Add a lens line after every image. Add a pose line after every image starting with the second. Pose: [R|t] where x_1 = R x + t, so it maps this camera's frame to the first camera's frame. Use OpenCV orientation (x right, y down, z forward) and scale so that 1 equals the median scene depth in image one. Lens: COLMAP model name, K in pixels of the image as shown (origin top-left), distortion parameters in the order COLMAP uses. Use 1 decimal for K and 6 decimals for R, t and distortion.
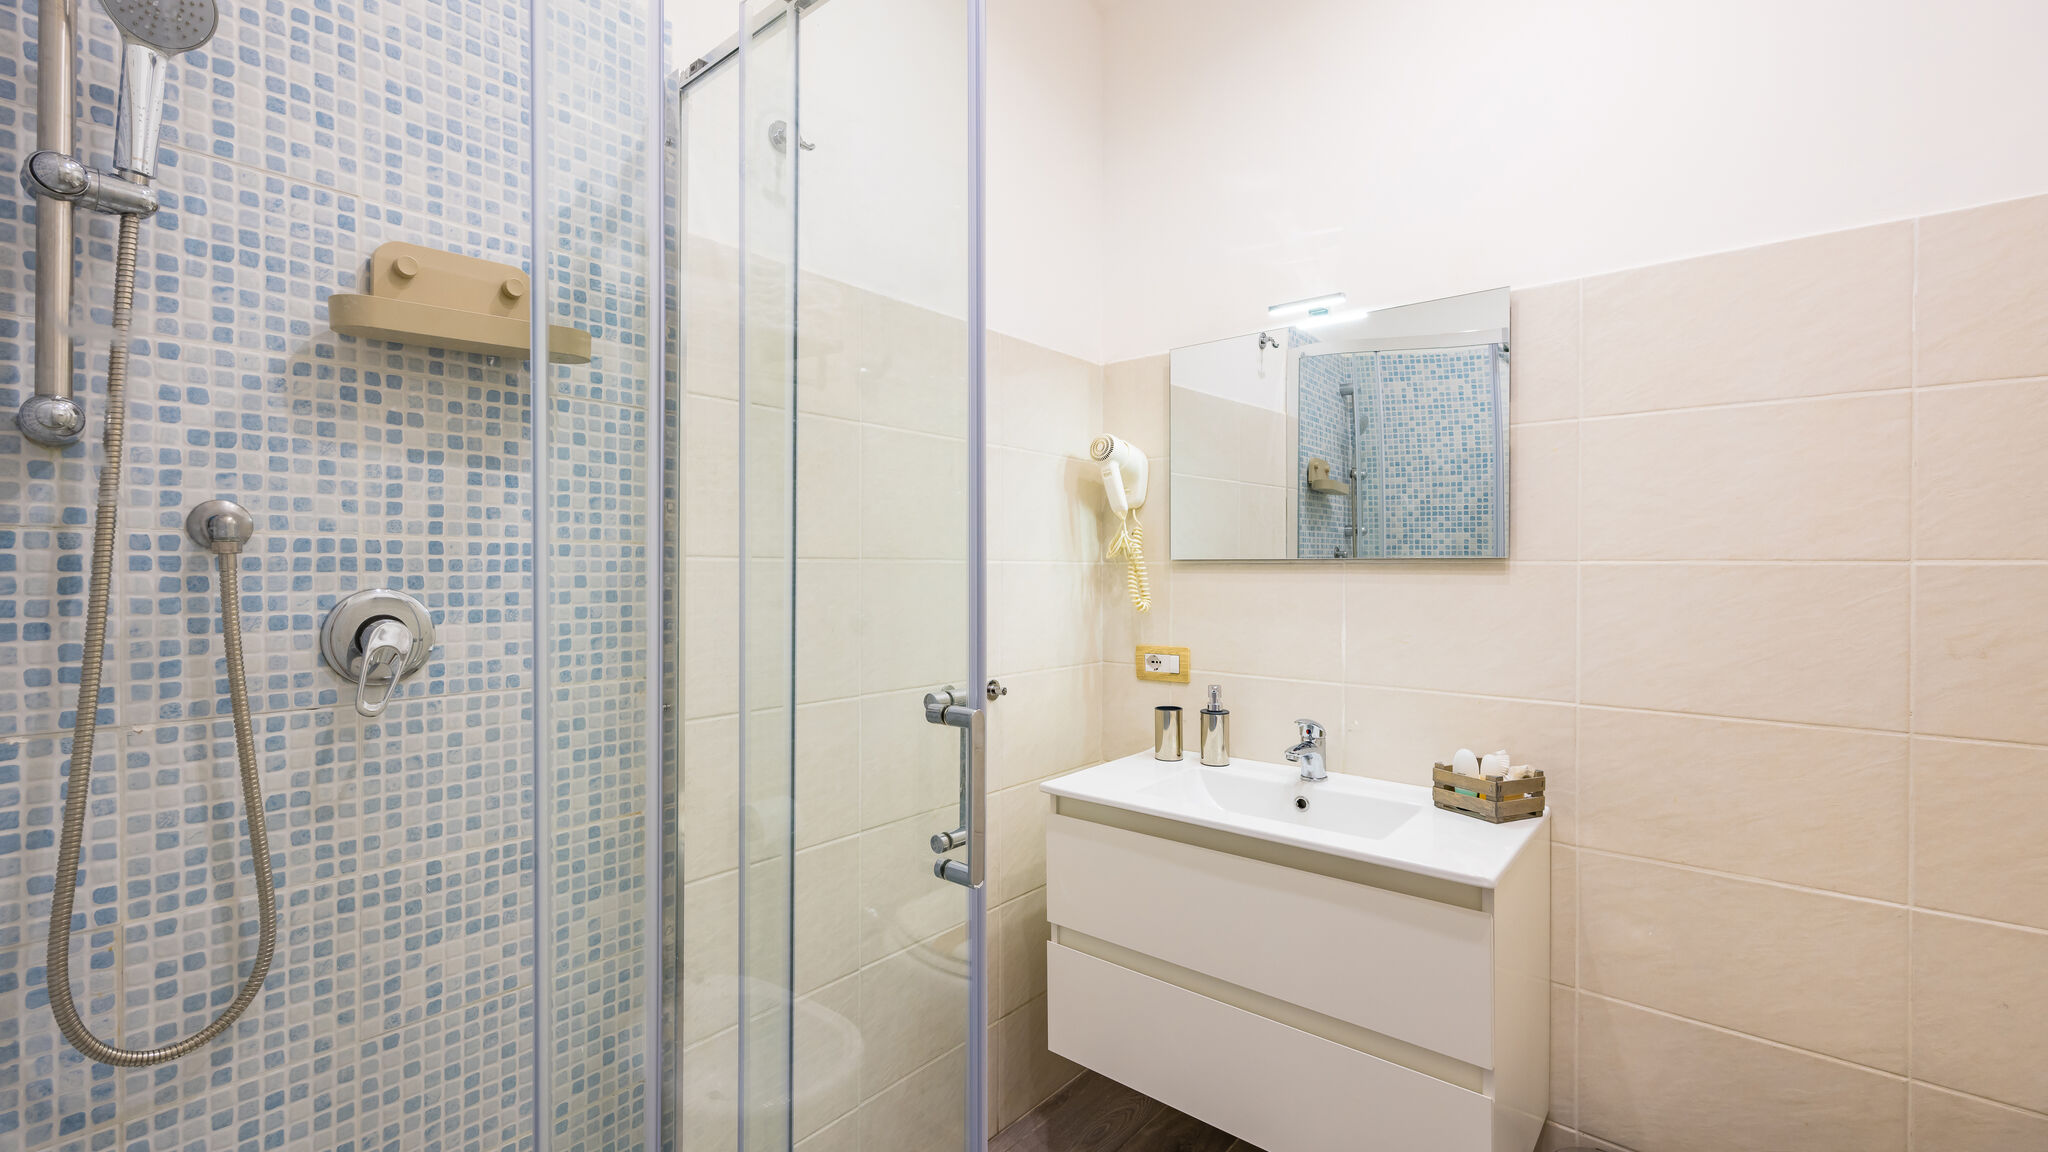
lens RADIAL K [[854.5, 0, 976.1], [0, 854.5, 567.9], [0, 0, 1]] dist [0.003029, -0.000491]
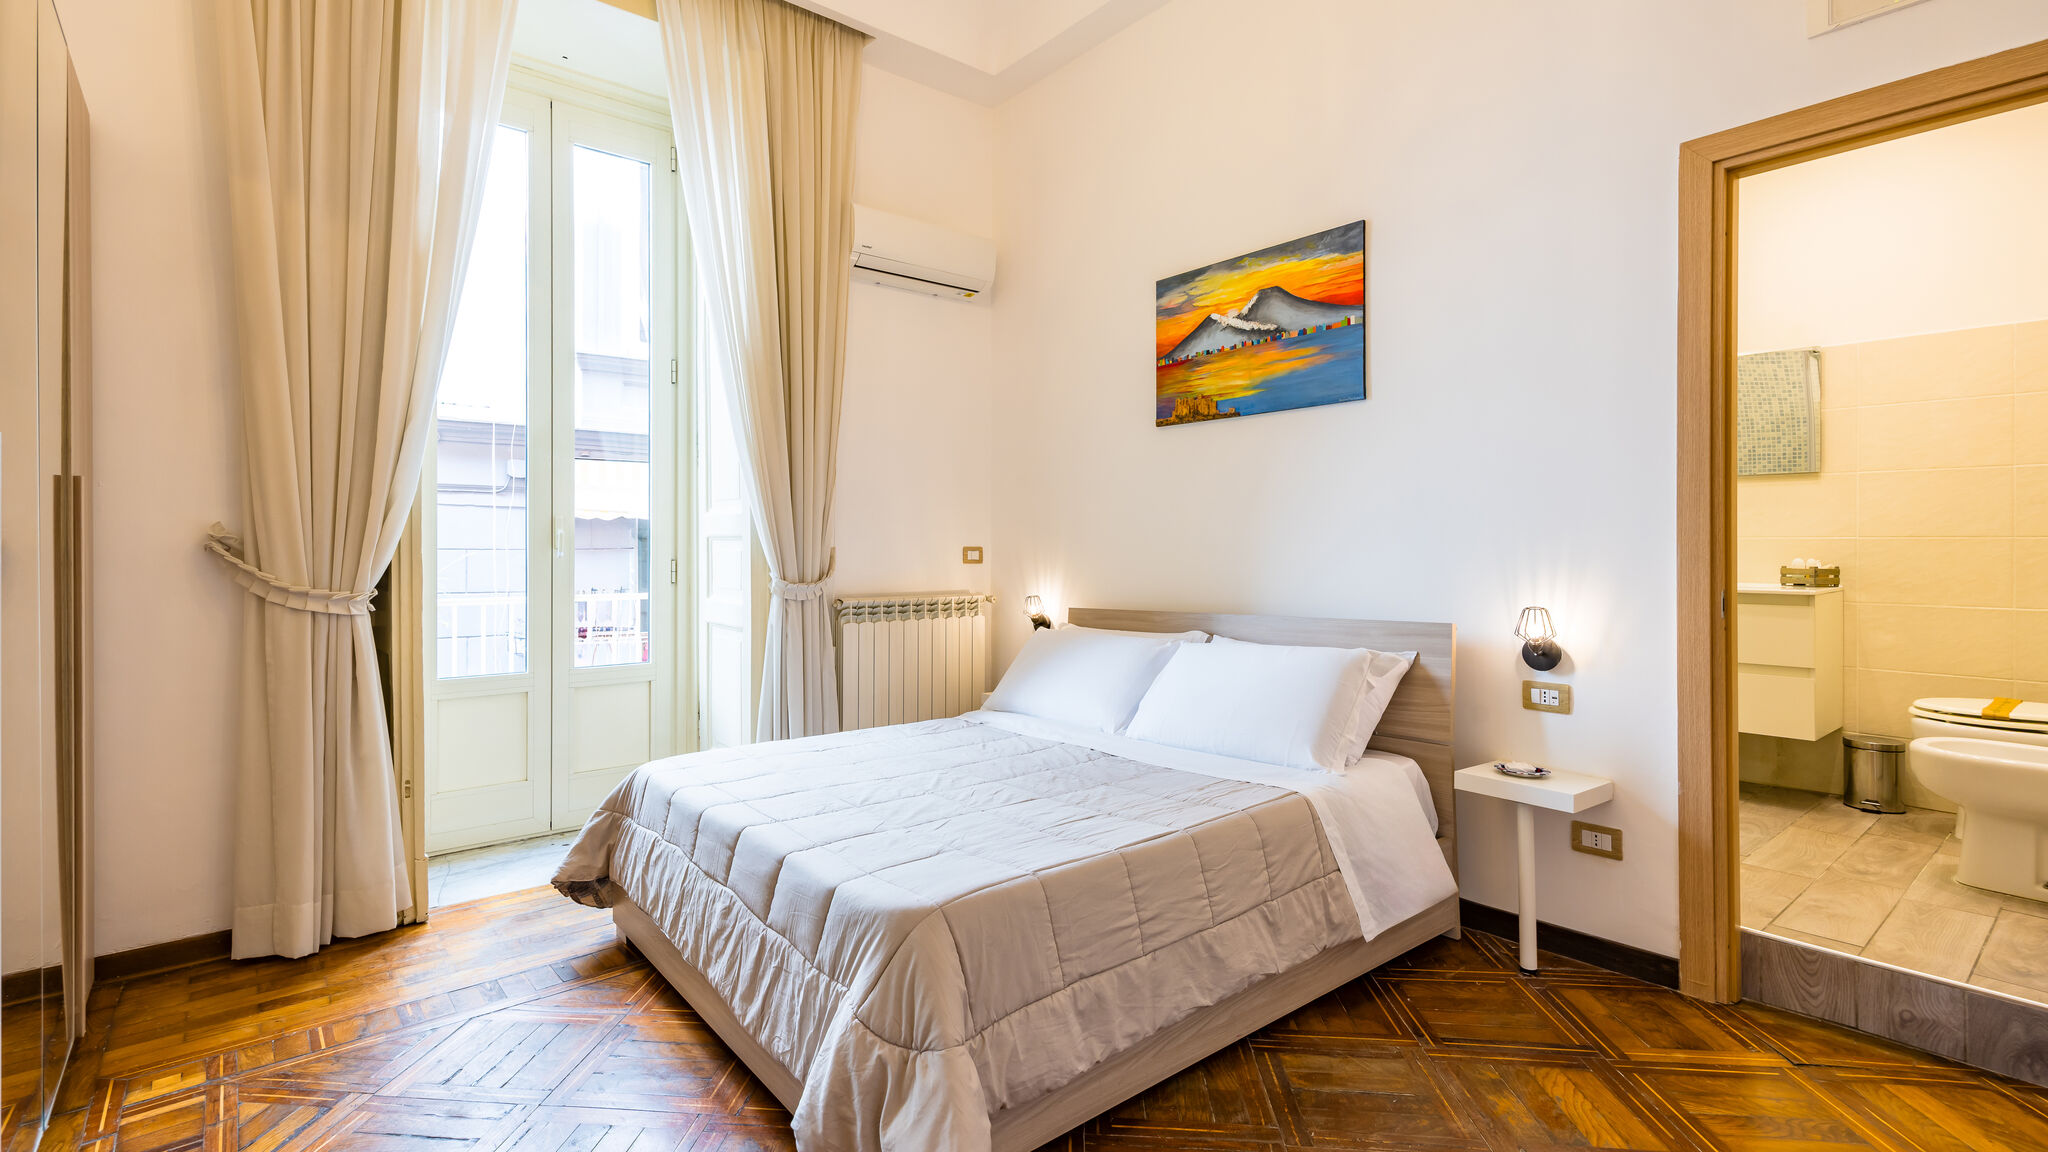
lens RADIAL K [[953.1, 0, 969.0], [0, 953.1, 550.4], [0, 0, 1]] dist [0.011086, 0.001155]
pose [[0.987385, -0.003982, -0.158288, -1.598462], [0.004547, 0.999985, 0.003206, 0.243388], [0.158273, -0.003885, 0.987388, -2.489293]]
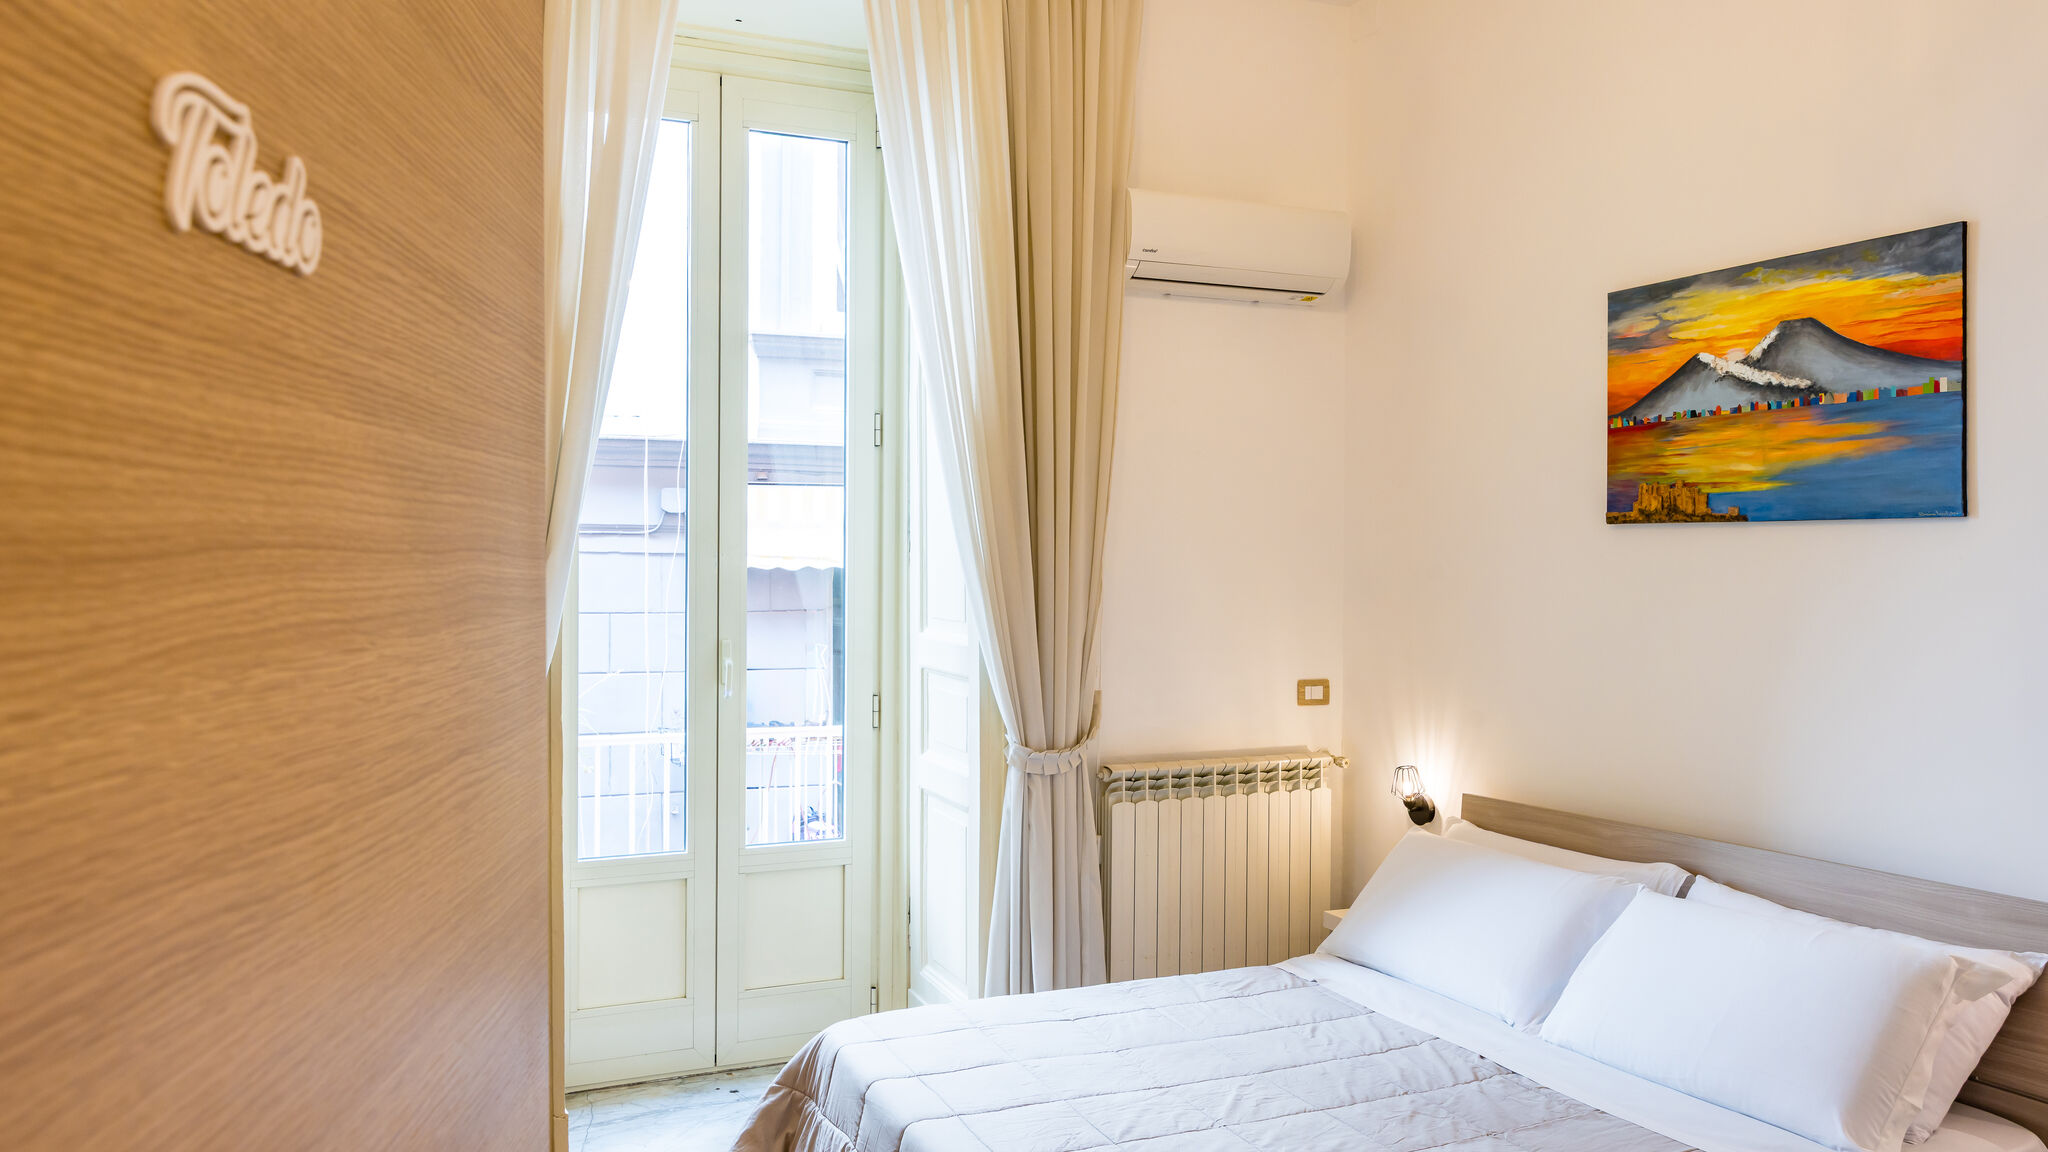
lens RADIAL K [[1495.2, 0, 940.7], [0, 1495.2, 557.5], [0, 0, 1]] dist [0.001630, -0.004101]
pose [[0.912116, 0.001971, -0.409928, -1.461564], [0.000417, 0.999983, 0.005735, -0.134197], [0.409933, -0.005402, 0.912100, -2.703281]]
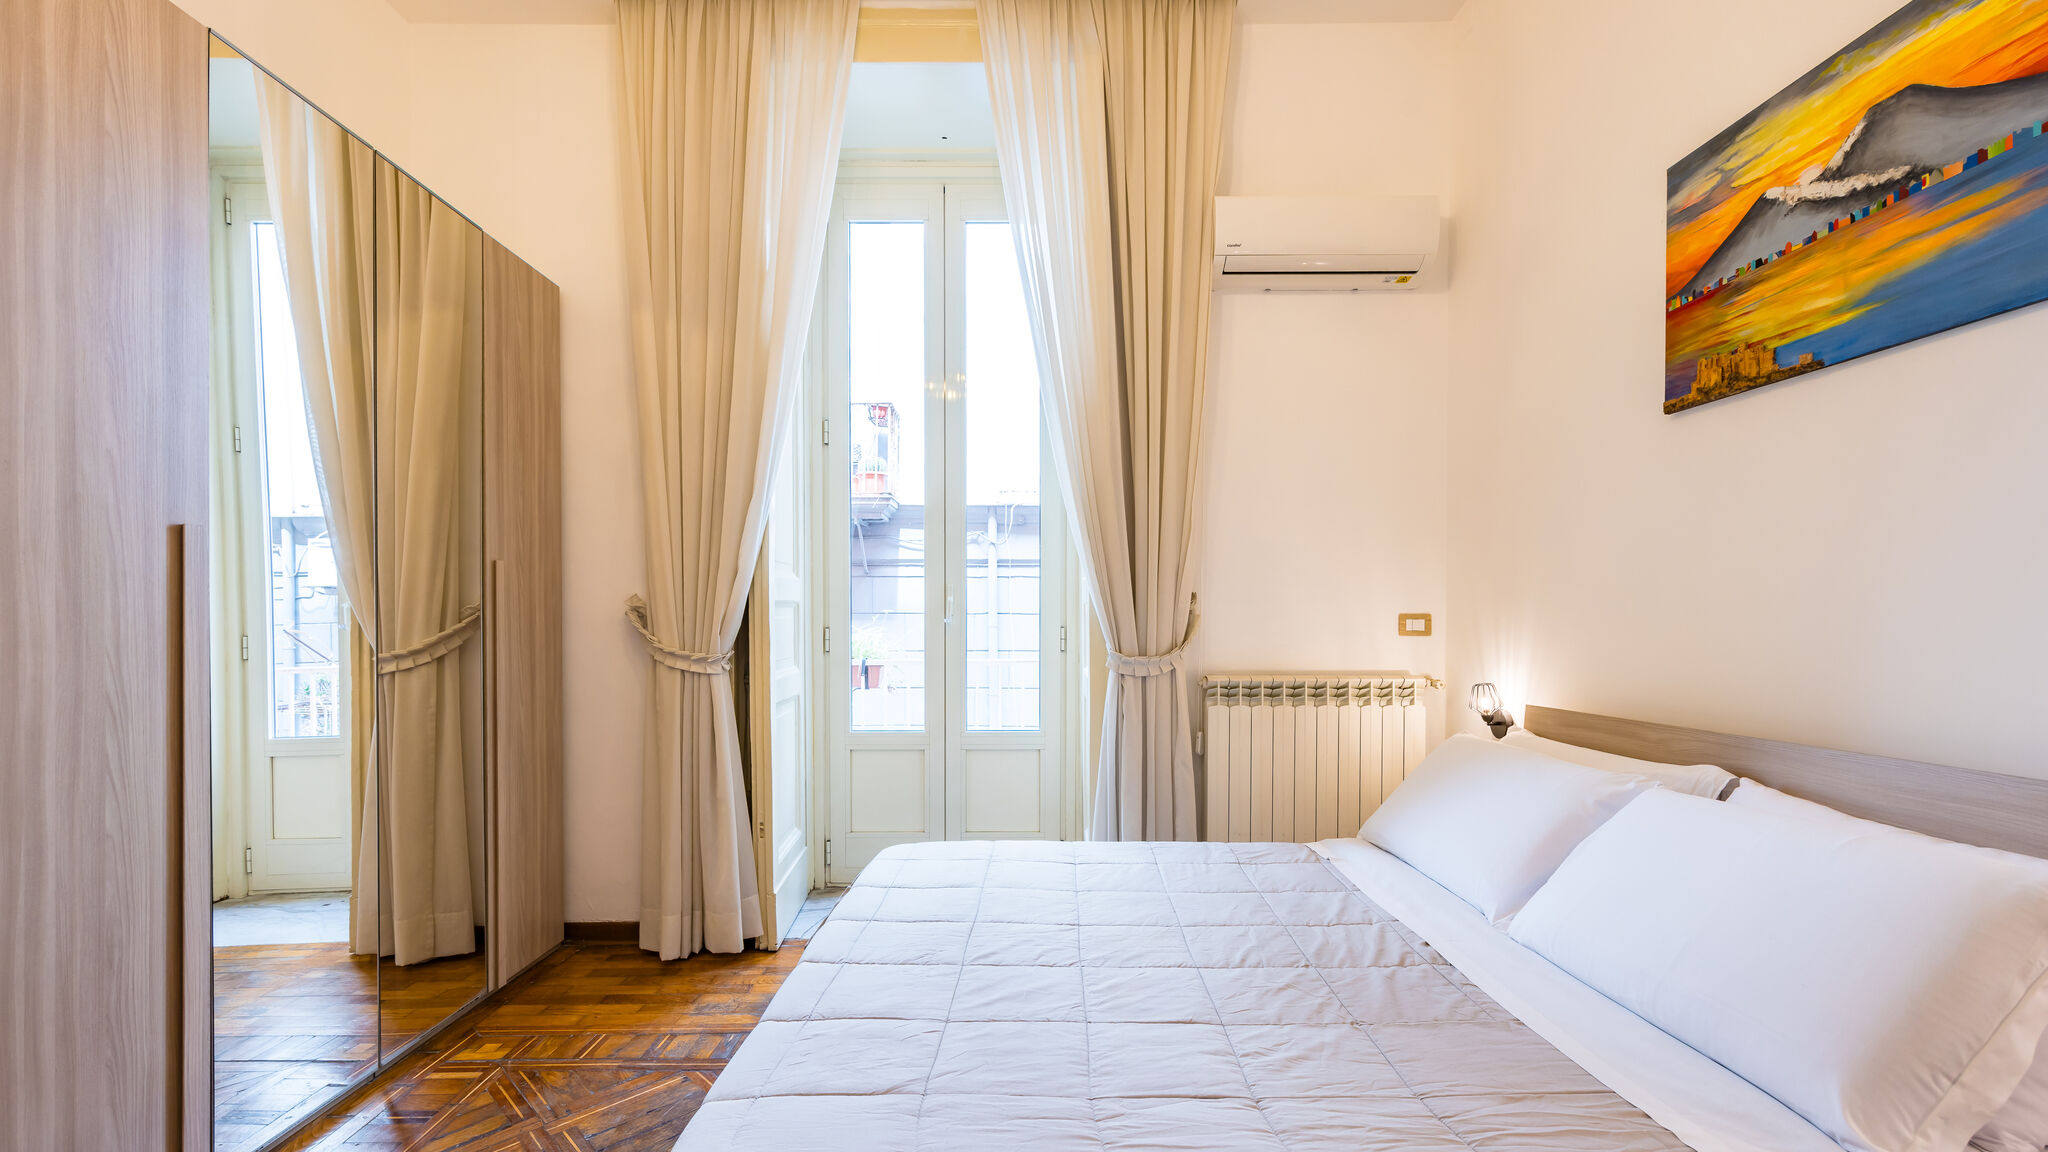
lens RADIAL K [[854.5, 0, 1005.7], [0, 854.5, 624.4], [0, 0, 1]] dist [0.003029, -0.000491]
pose [[0.674233, 0.006769, -0.738488, -1.063865], [0.003152, 0.999923, 0.012043, 0.238130], [0.738512, -0.010448, 0.674159, -1.277292]]
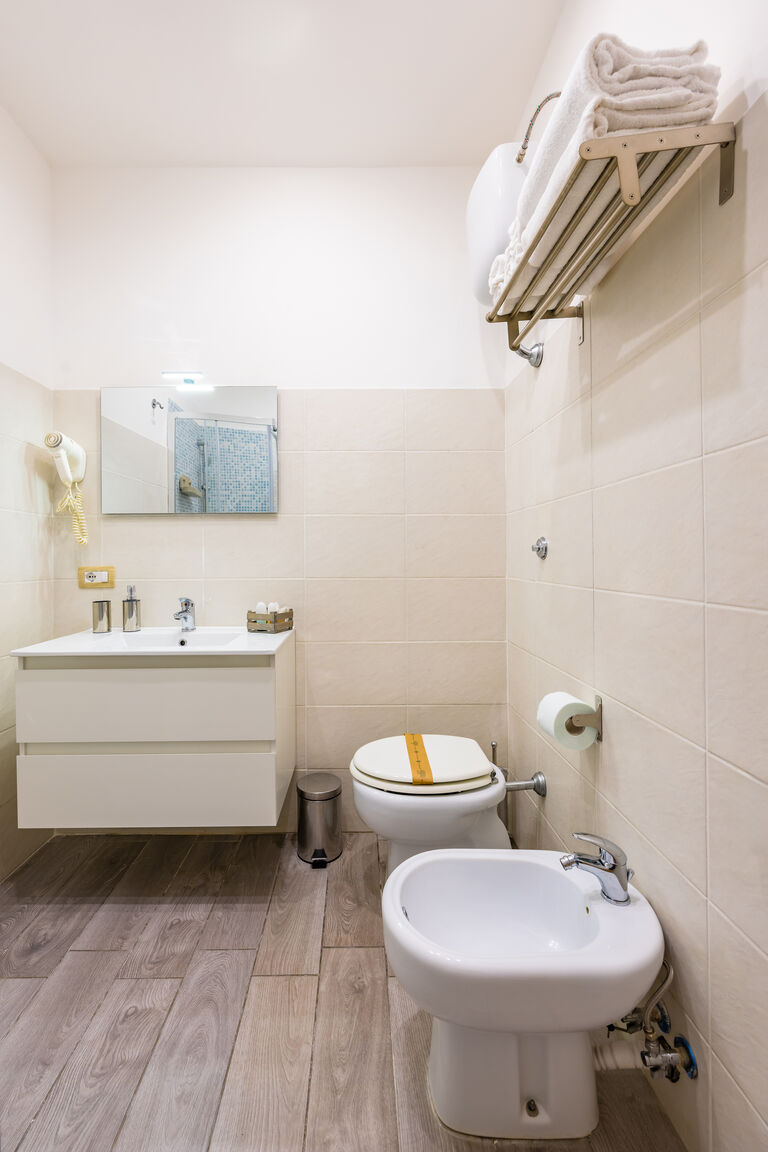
lens RADIAL K [[489.6, 0, 355.5], [0, 489.6, 552.6], [0, 0, 1]] dist [-0.004112, 0.000388]
pose [[0.749196, -0.001943, 0.662346, -0.057525], [0.012213, 0.999866, -0.010881, 0.151046], [-0.662236, 0.016241, 0.749119, -0.058054]]
